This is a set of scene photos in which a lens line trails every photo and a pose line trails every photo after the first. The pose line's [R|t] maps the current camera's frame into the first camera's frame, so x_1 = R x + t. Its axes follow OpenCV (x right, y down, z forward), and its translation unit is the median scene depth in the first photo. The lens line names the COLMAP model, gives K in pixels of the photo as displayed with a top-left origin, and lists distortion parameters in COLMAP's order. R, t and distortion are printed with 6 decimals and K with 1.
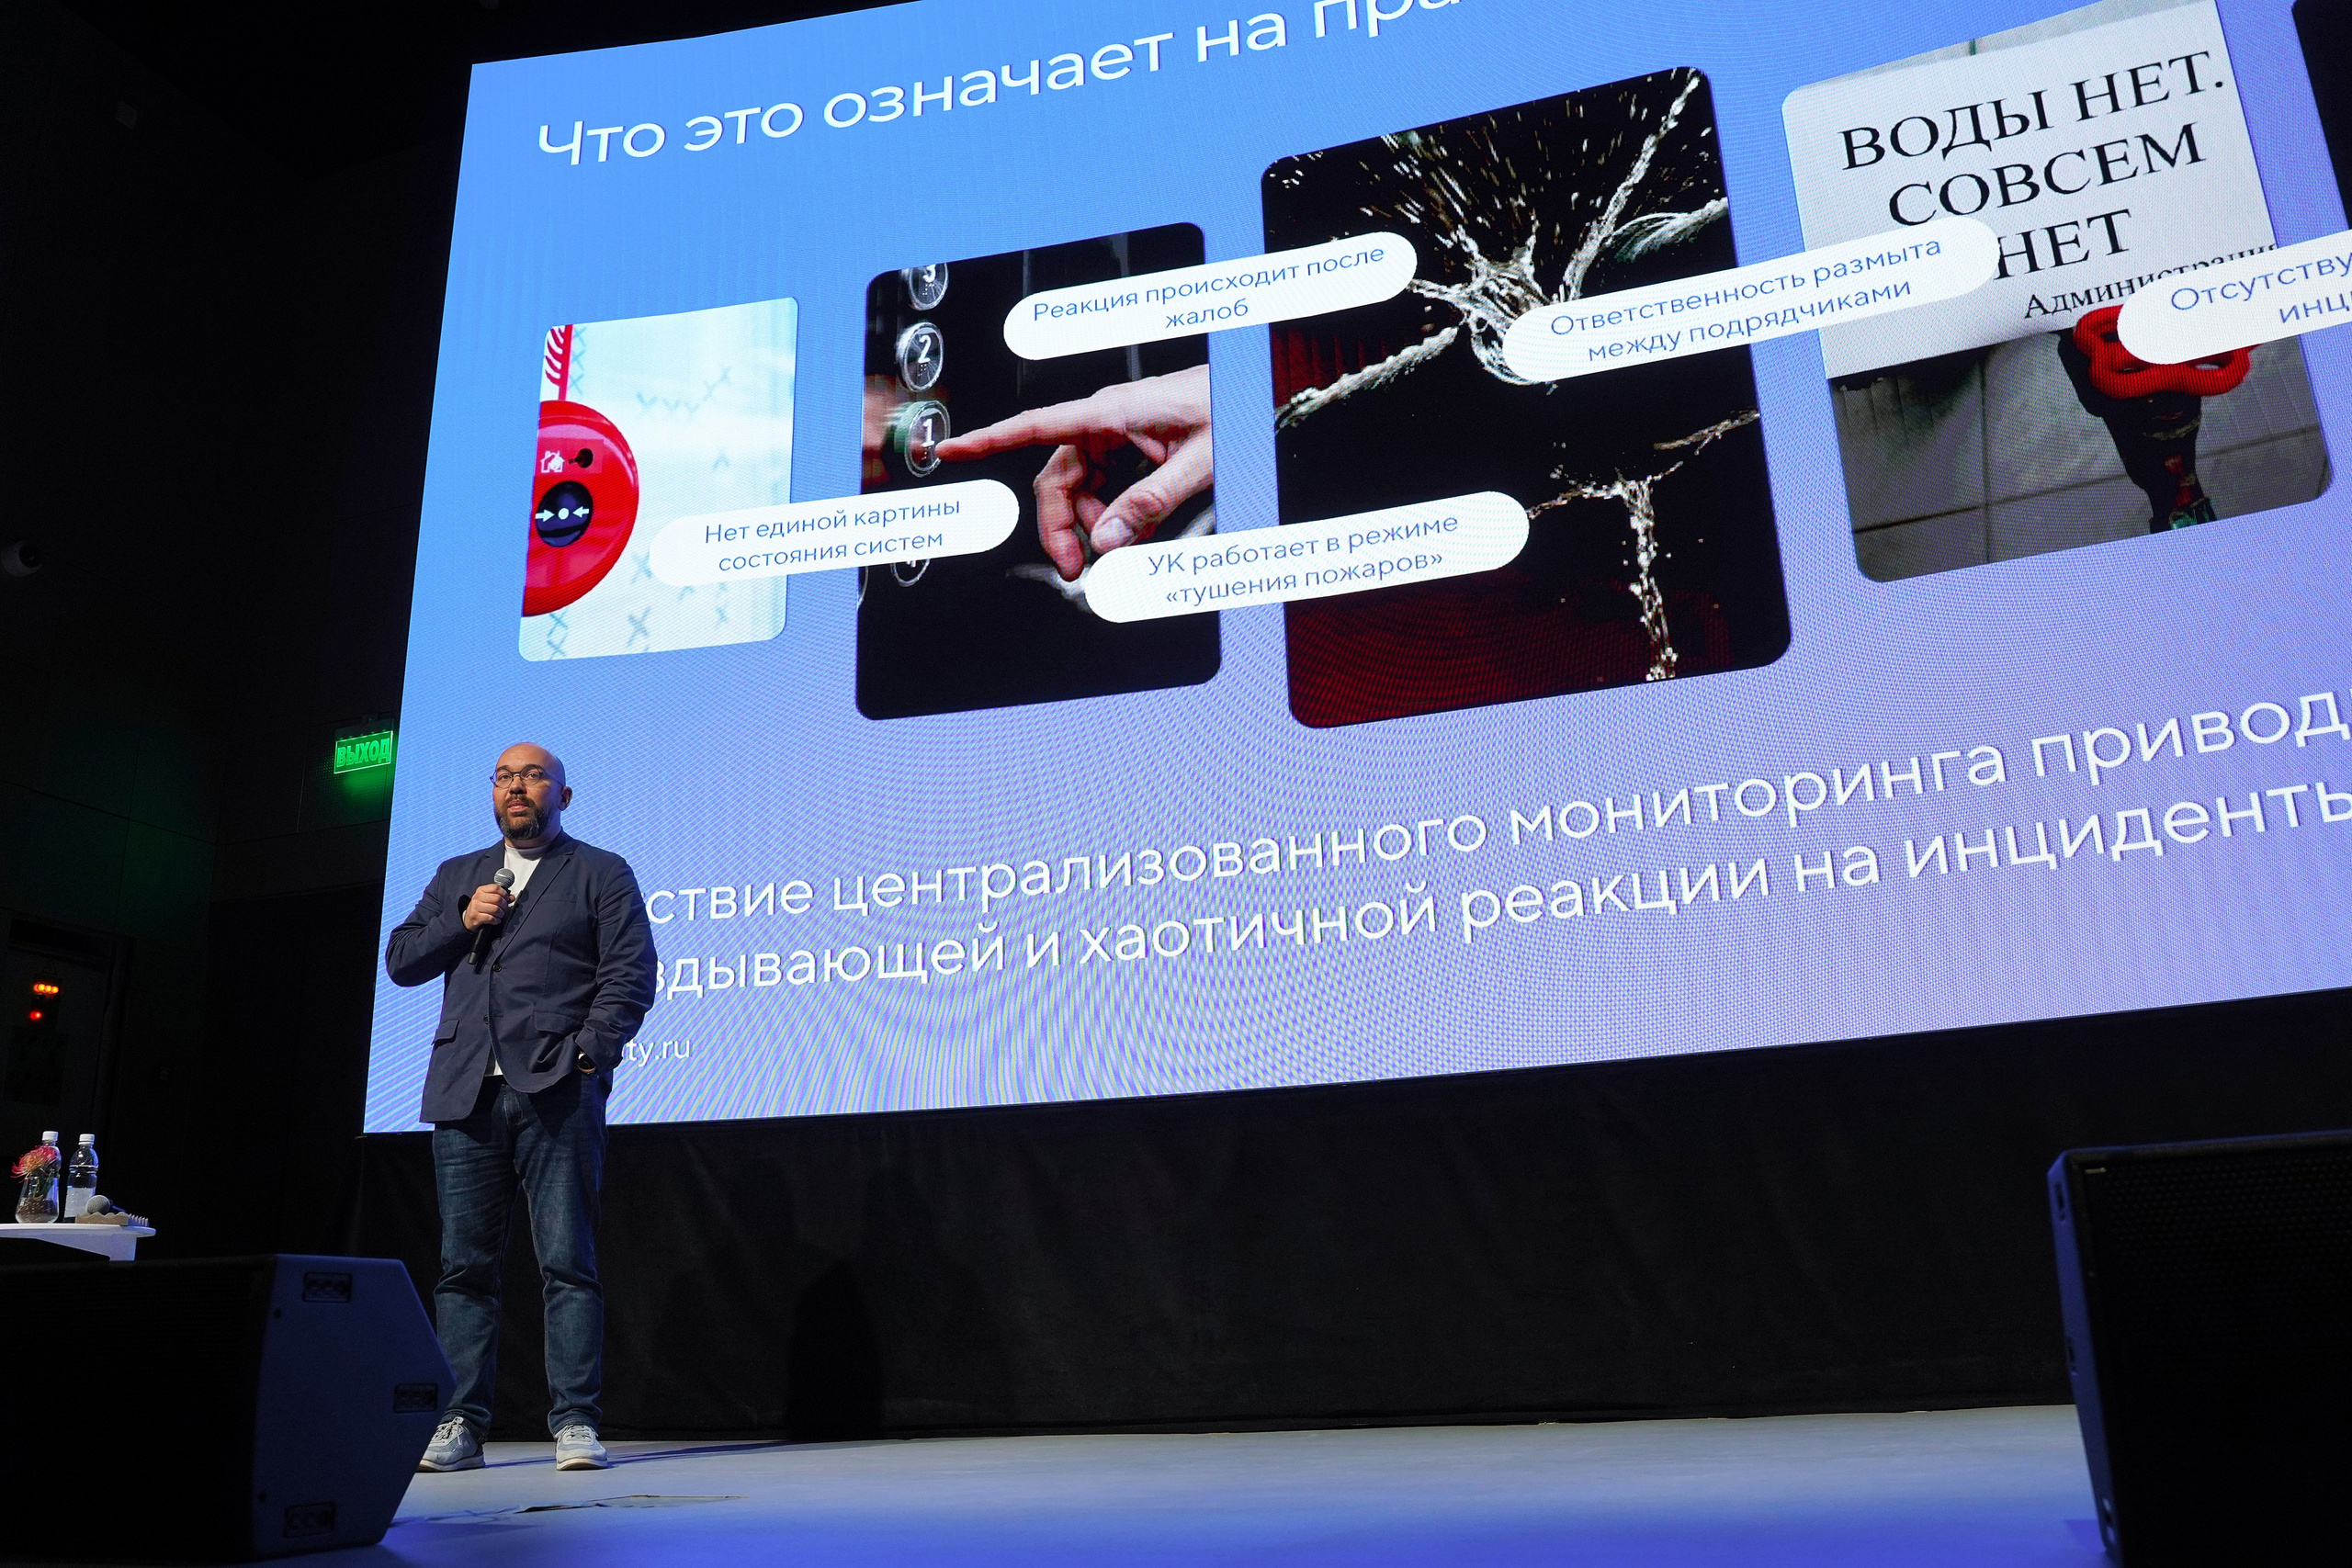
lens RADIAL K [[1890.0, 0, 1169.5], [0, 1890.0, 771.0], [0, 0, 1]] dist [-0.105925, 0.066186]
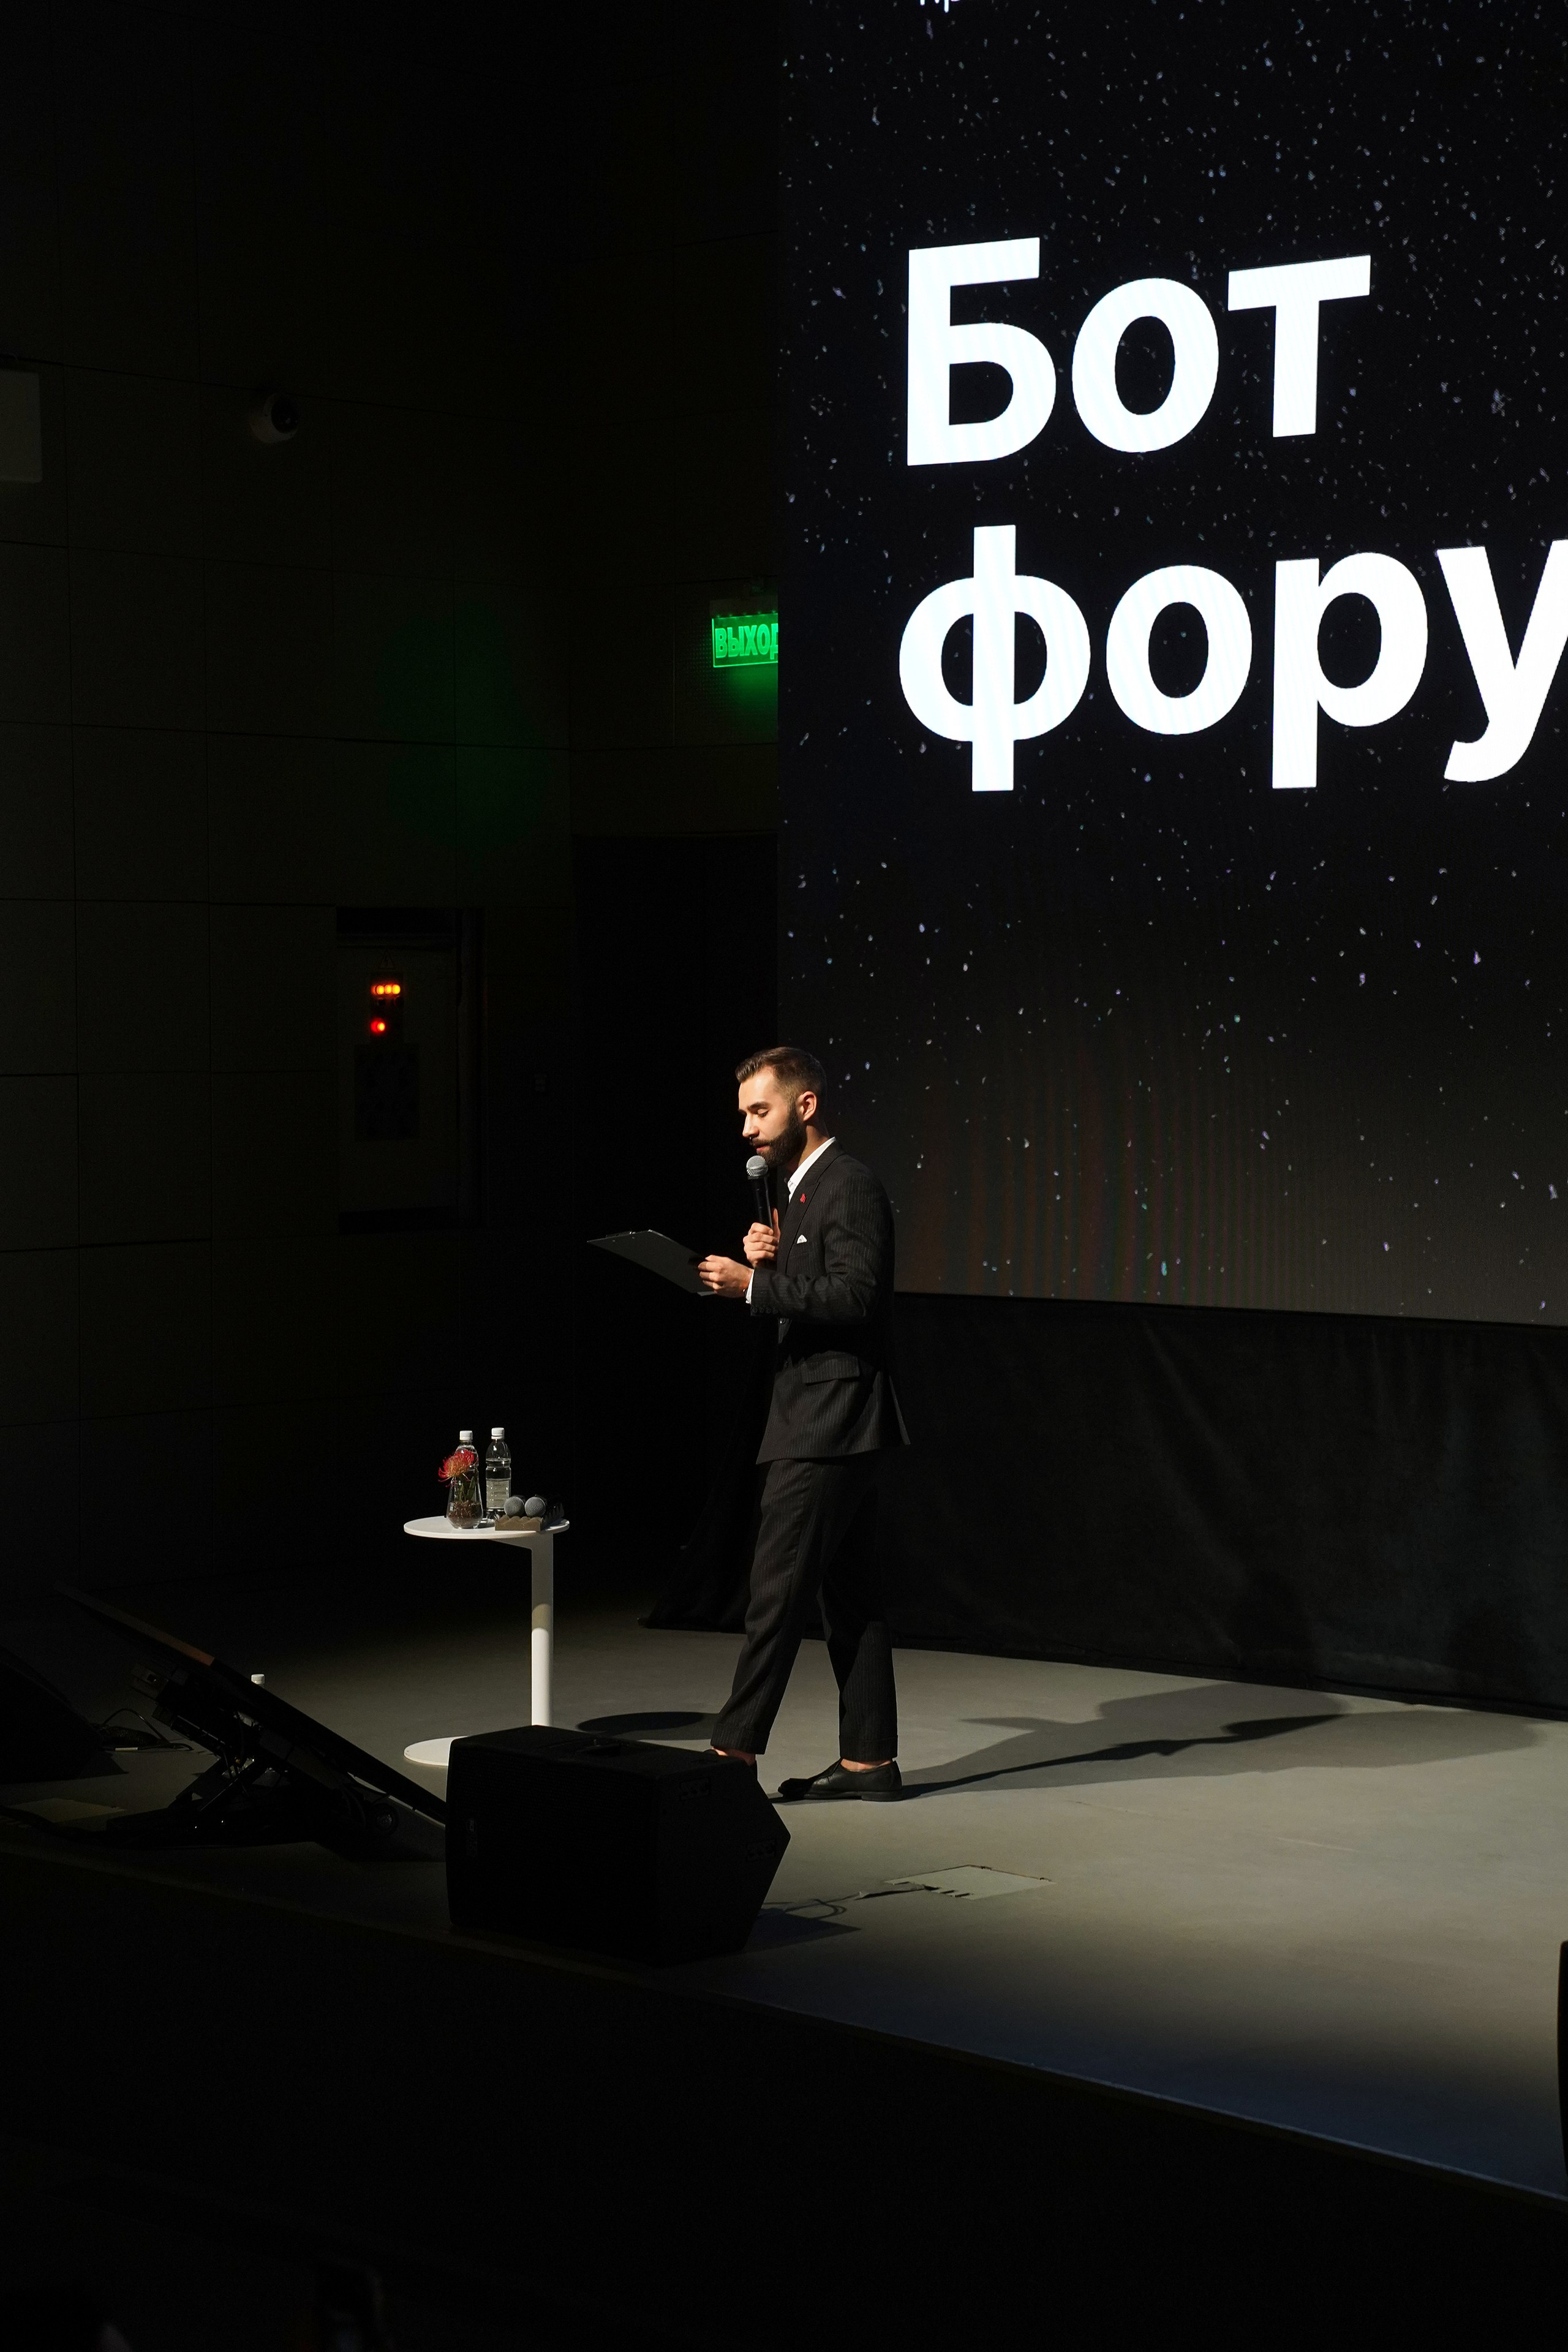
lens RADIAL K [[4788.8, 0, 762.4], [0, 4788.8, 1181.5], [0, 0, 1]] dist [0.605727, 0.000000]
pose [[0.905185, 0.050516, -0.422006, 0.456777], [0.101306, 0.938650, 0.329657, -0.548847], [0.412769, -0.341152, 0.844534, -0.791861]]
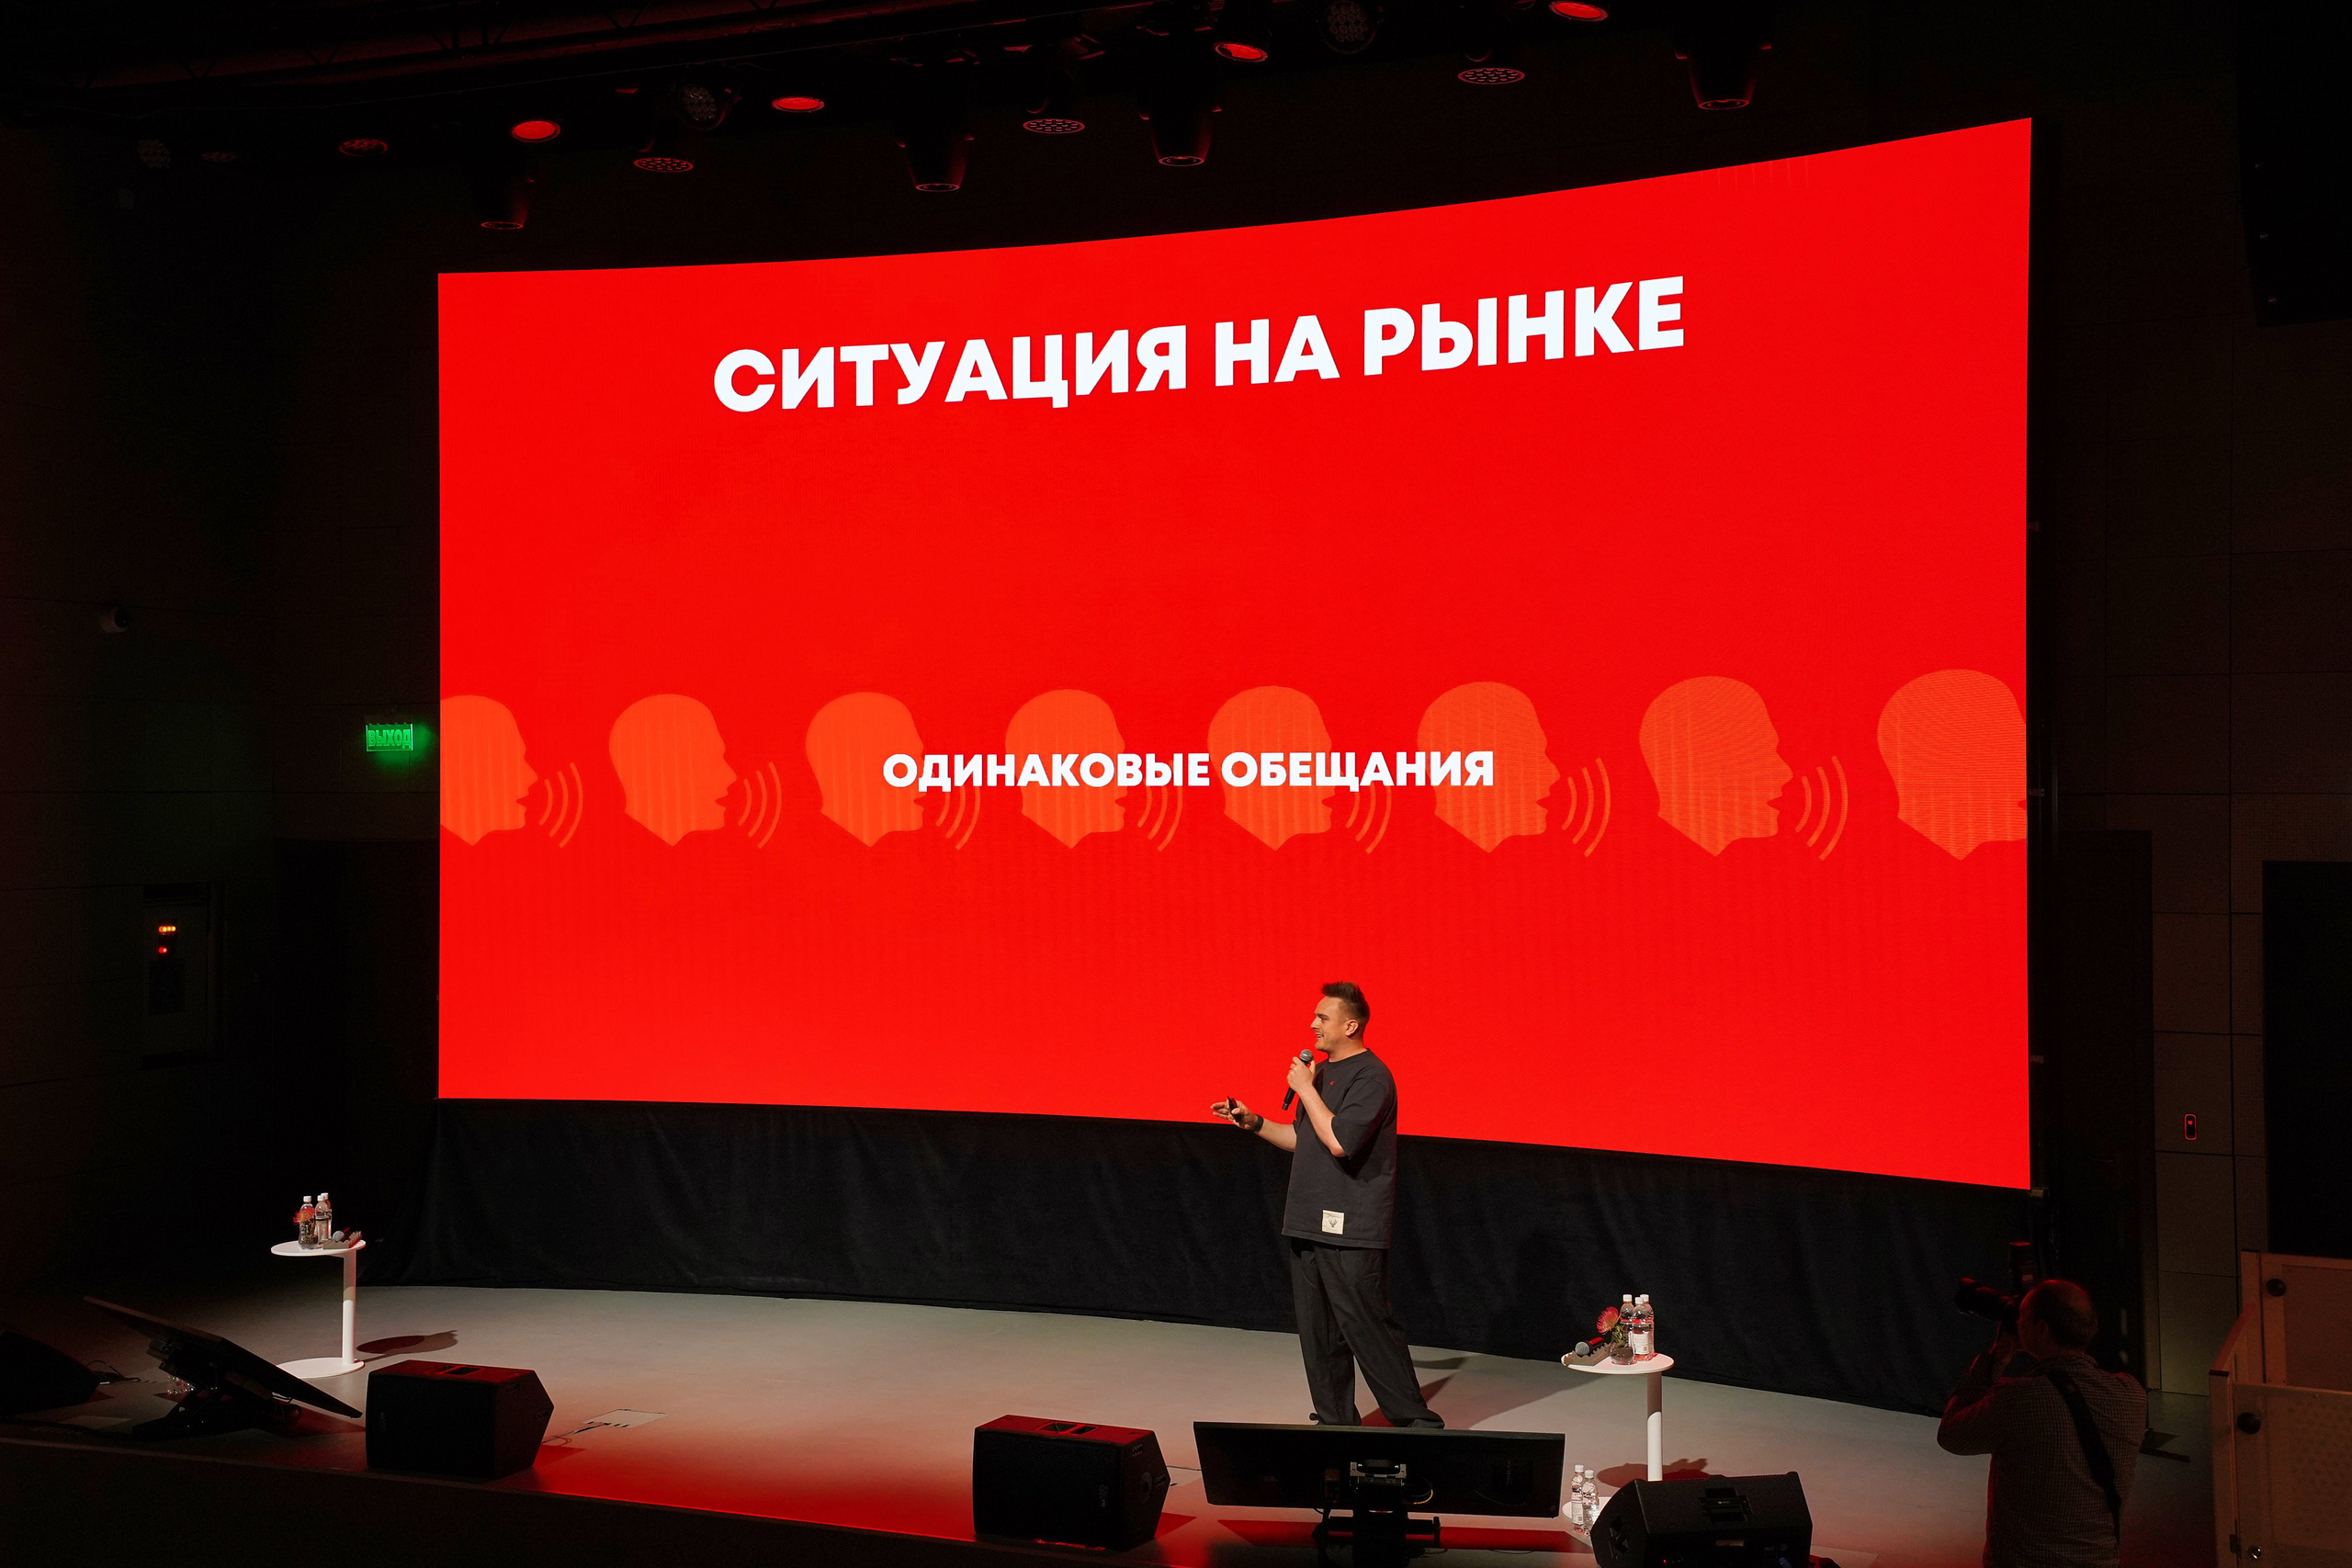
lens RADIAL K [[2850.8, 0, 1153.8], [0, 2850.8, 763.0], [0, 0, 1]] dist [0.160998, 0.000000]
pose [[0.995942, 0.028305, -0.085431, 0.353038], [-0.001817, 0.955388, 0.295349, -0.772214], [0.089979, -0.293995, 0.951562, -1.142226]]
